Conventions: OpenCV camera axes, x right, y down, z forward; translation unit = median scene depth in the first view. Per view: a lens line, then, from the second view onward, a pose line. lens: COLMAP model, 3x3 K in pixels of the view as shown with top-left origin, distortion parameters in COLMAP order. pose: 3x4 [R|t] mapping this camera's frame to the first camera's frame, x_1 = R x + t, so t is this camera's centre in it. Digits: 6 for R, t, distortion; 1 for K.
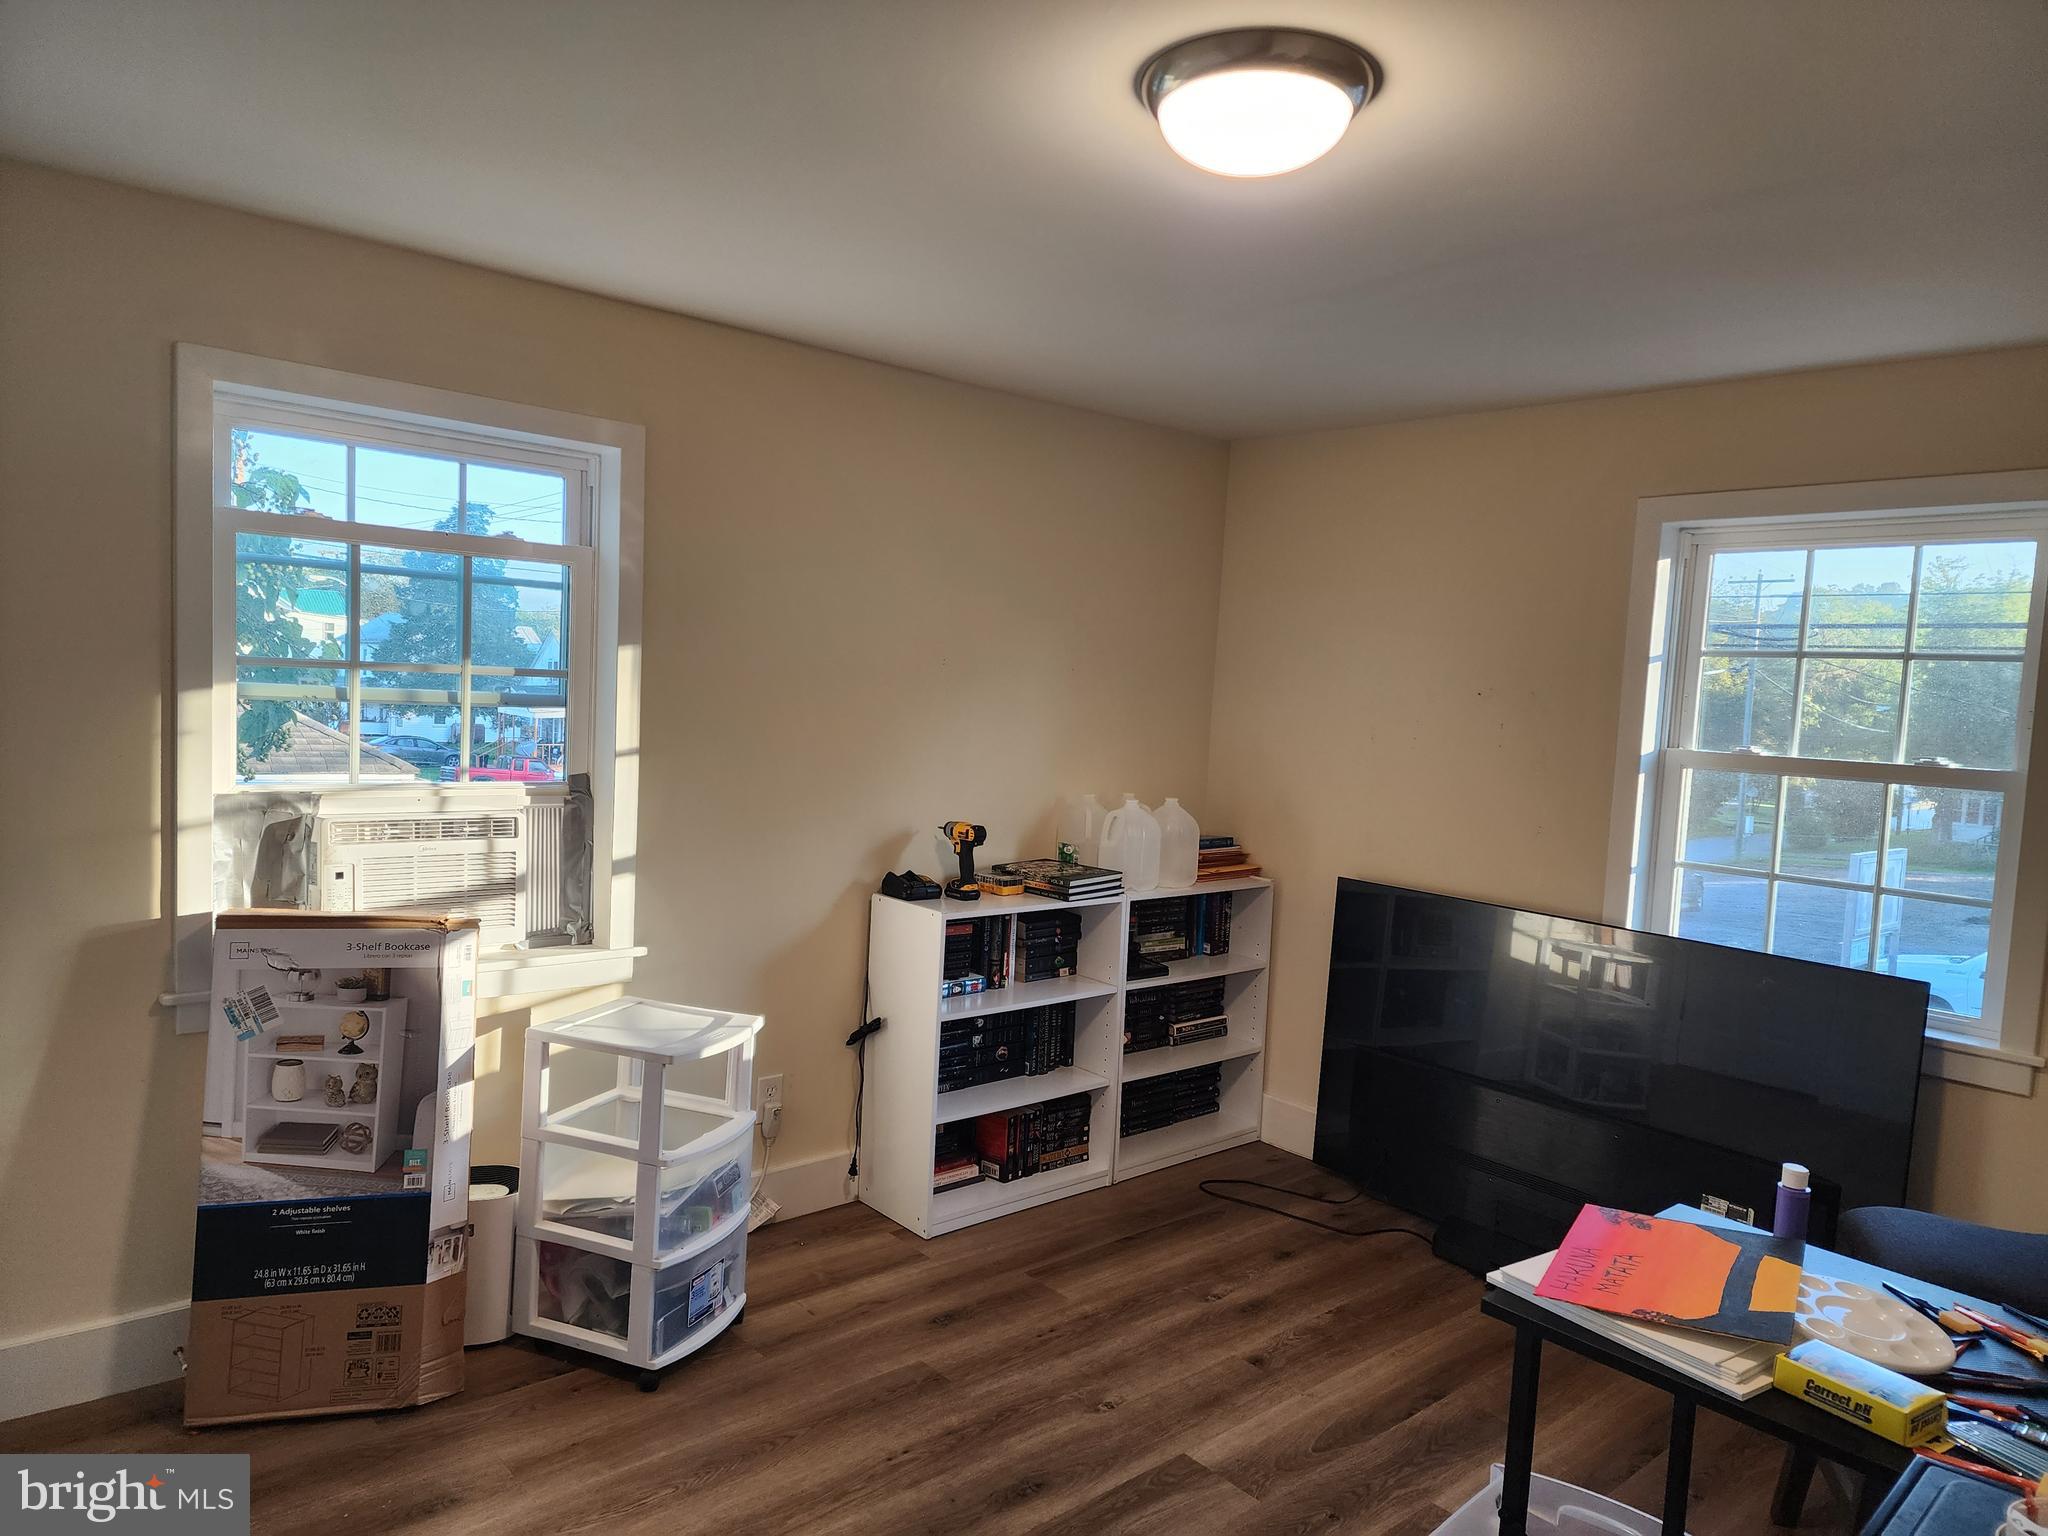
lens RADIAL K [[1354.5, 0, 1015.4], [0, 1354.5, 761.5], [0, 0, 1]] dist [0.075943, -0.075277]
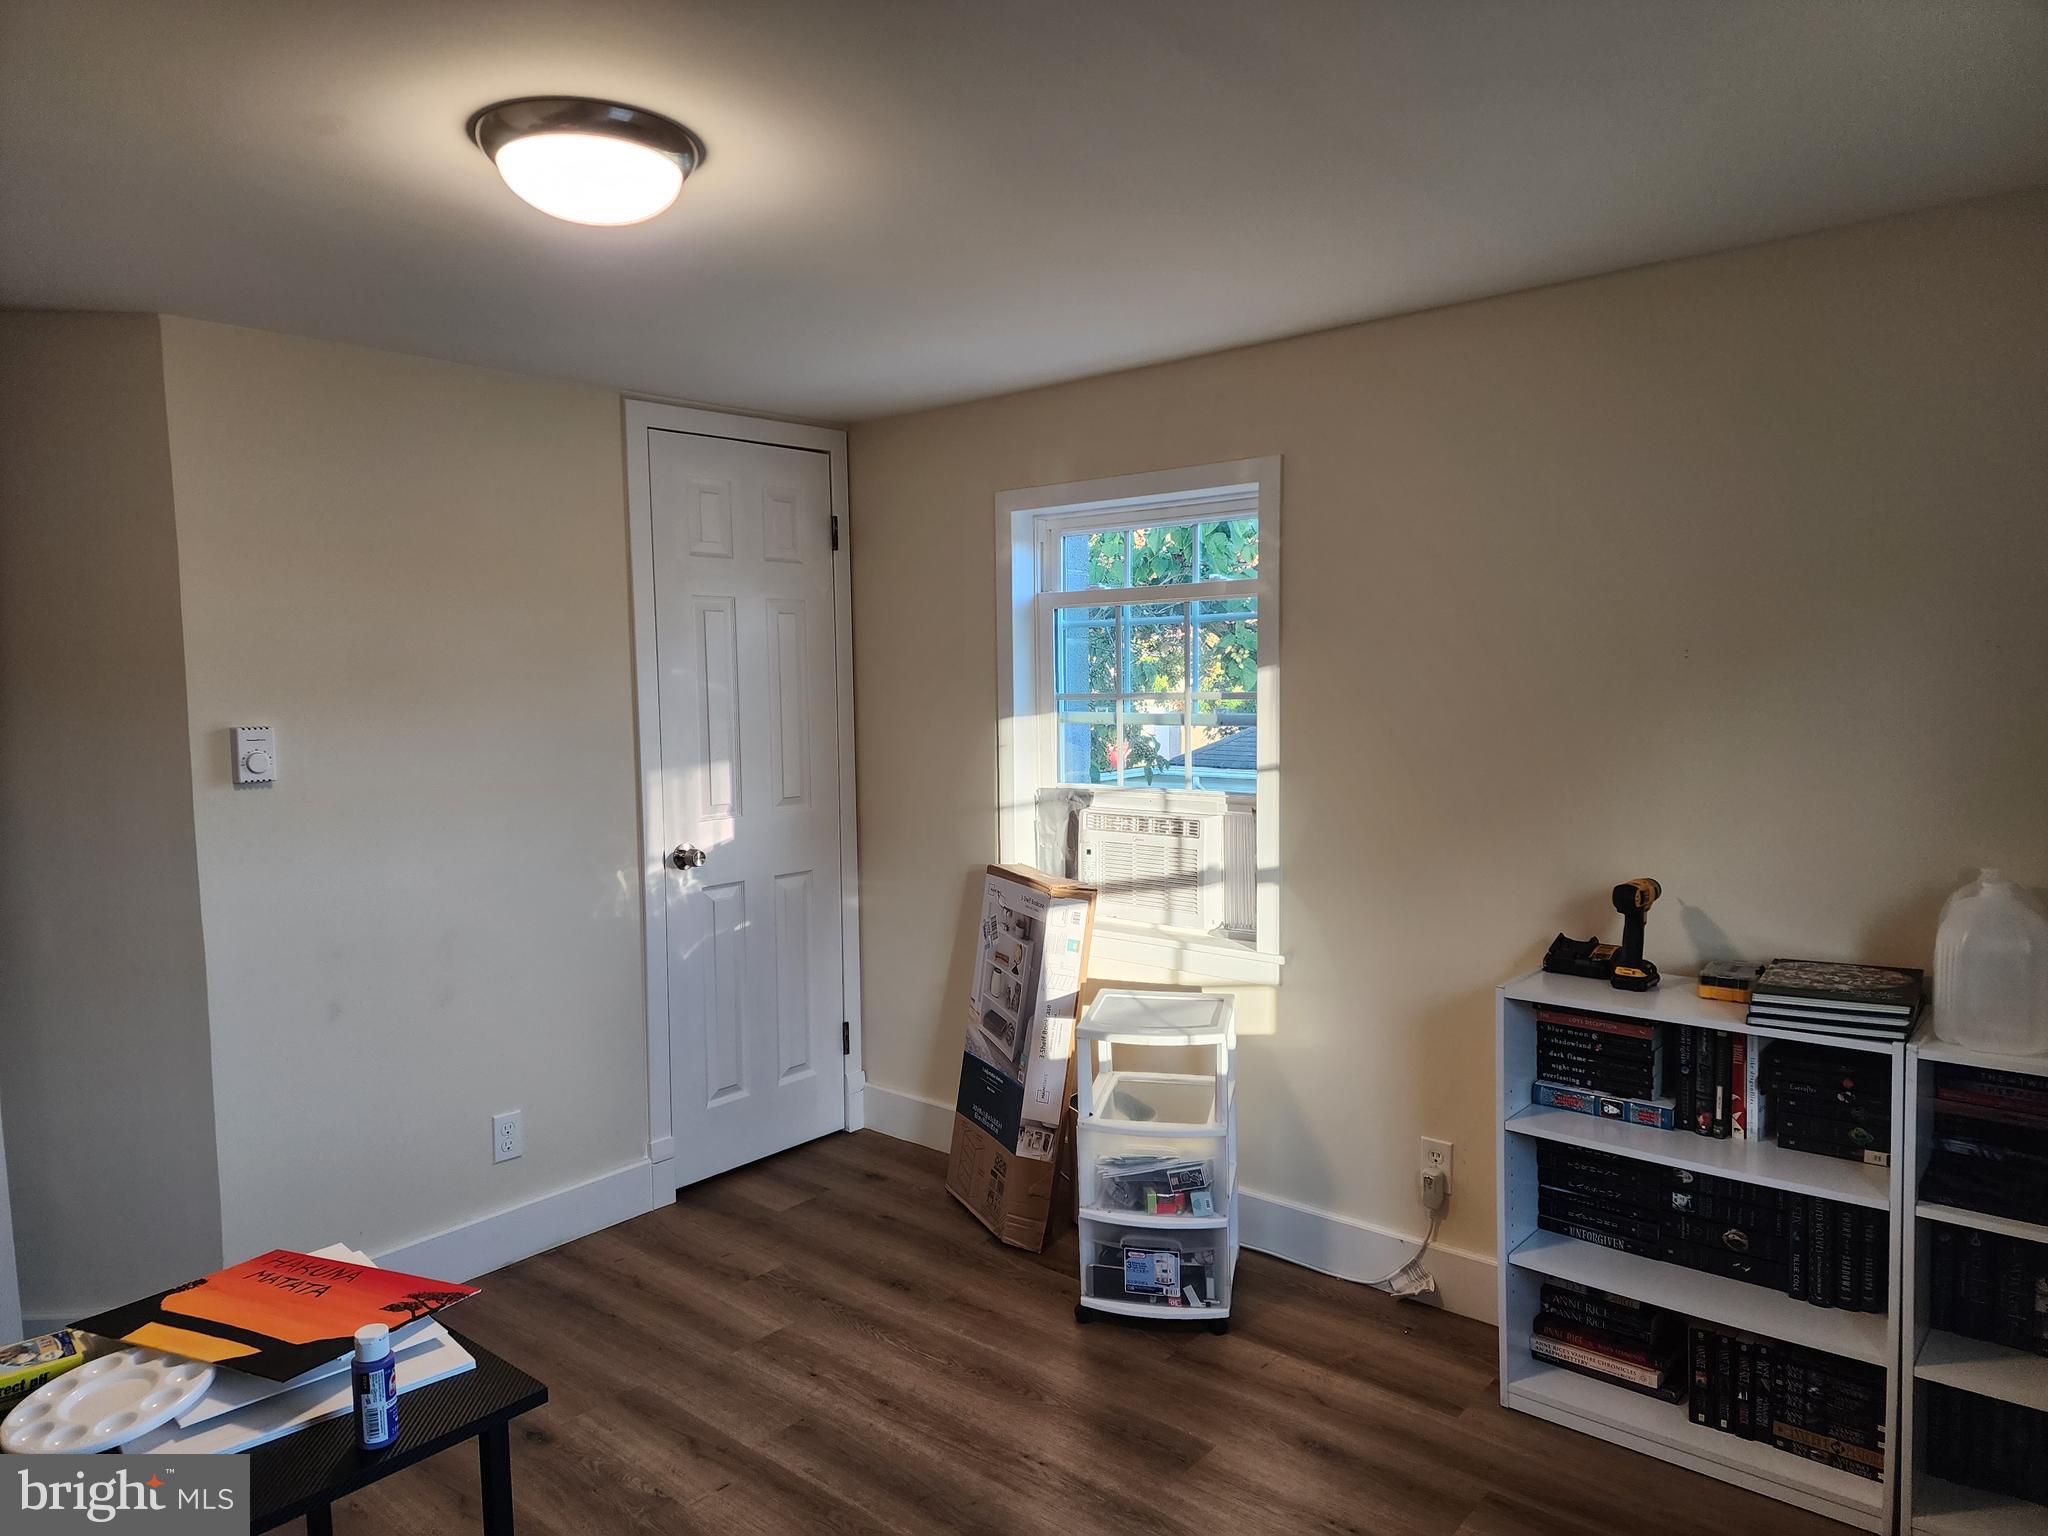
lens RADIAL K [[1354.5, 0, 1015.4], [0, 1354.5, 761.5], [0, 0, 1]] dist [0.075943, -0.075277]
pose [[0.154182, 0.015818, -0.987916, 0.756794], [-0.045428, 0.998928, 0.008904, -0.012775], [0.986998, 0.043506, 0.154735, 0.673442]]
